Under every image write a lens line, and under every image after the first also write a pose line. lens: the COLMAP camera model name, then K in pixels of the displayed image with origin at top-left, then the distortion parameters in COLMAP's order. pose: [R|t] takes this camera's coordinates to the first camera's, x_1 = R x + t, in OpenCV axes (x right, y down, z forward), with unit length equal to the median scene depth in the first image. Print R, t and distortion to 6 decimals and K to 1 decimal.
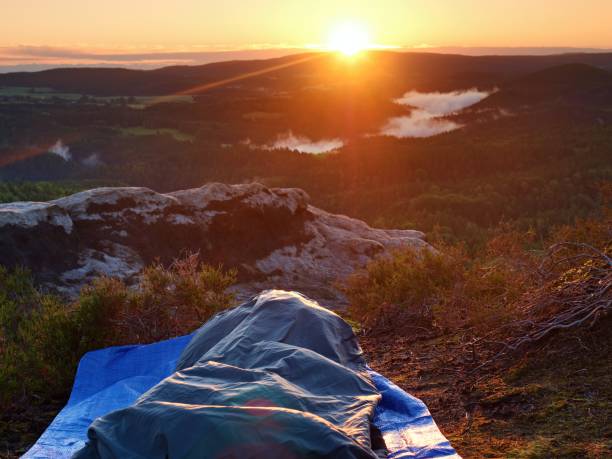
lens RADIAL K [[692.4, 0, 305.7], [0, 692.4, 229.1], [0, 0, 1]] dist [-0.001978, 0.000000]
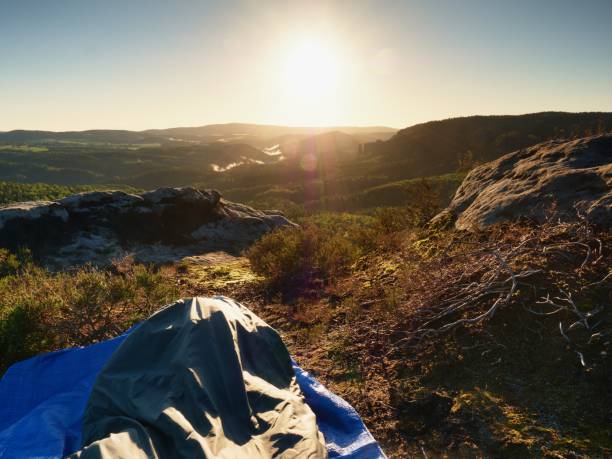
lens RADIAL K [[692.4, 0, 306.6], [0, 692.4, 230.0], [0, 0, 1]] dist [-0.001978, 0.000000]
pose [[0.994202, -0.014619, 0.106532, 0.025658], [0.015726, 0.999831, -0.009561, 0.053021], [-0.106374, 0.011181, 0.994263, -0.629506]]
